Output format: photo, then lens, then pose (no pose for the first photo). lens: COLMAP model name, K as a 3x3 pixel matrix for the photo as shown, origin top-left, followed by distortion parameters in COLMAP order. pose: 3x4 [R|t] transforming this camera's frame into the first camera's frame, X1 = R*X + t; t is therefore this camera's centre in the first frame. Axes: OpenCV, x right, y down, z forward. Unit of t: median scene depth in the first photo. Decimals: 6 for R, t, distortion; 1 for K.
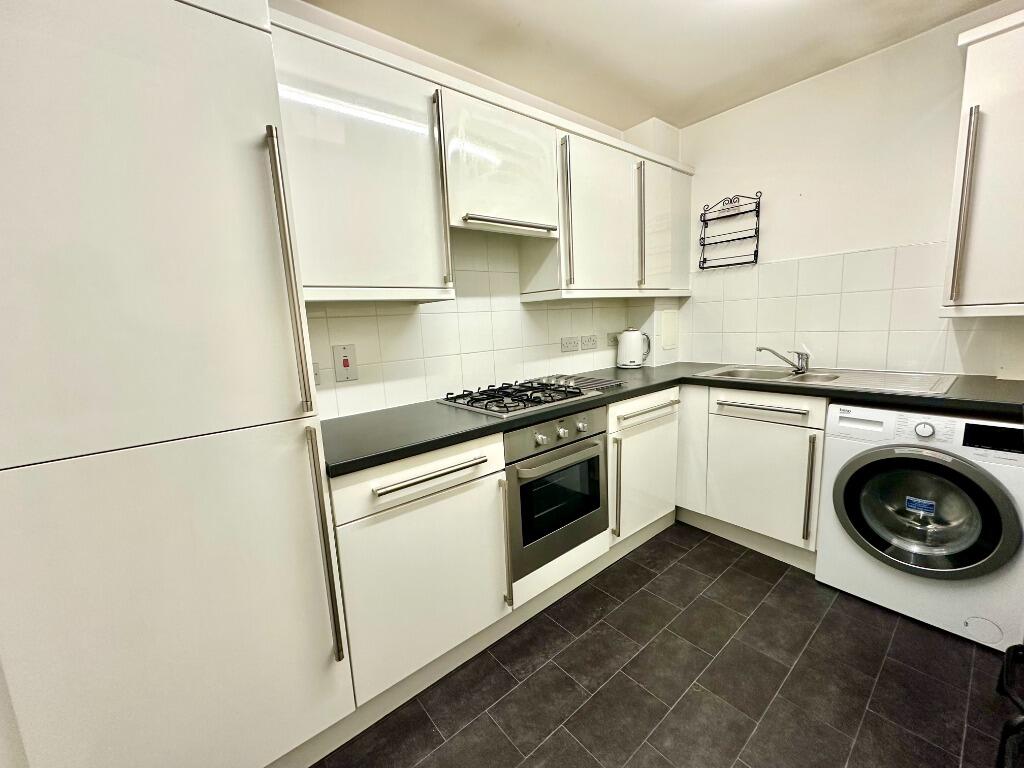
lens RADIAL K [[407.8, 0, 511.1], [0, 407.8, 382.9], [0, 0, 1]] dist [0.001117, 0.000109]
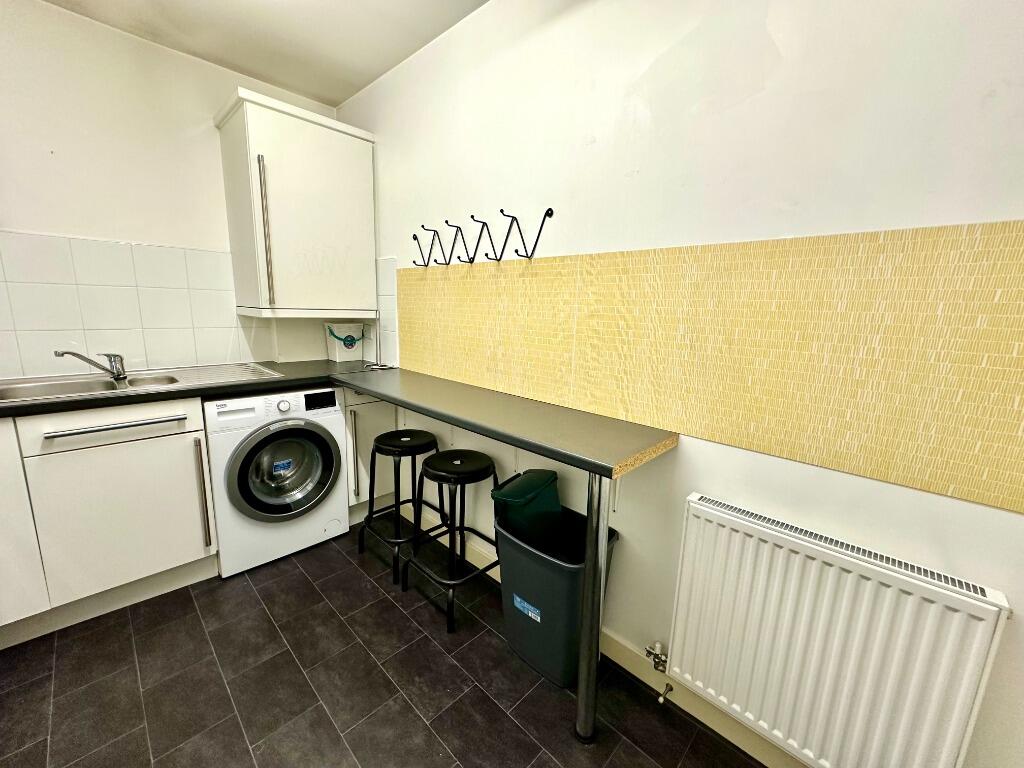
lens RADIAL K [[407.8, 0, 511.1], [0, 407.8, 382.9], [0, 0, 1]] dist [0.001117, 0.000109]
pose [[-0.116432, -0.138629, 0.983476, -0.281777], [0.127475, 0.979935, 0.153222, -0.054139], [-0.984984, 0.143208, -0.096424, 0.376133]]
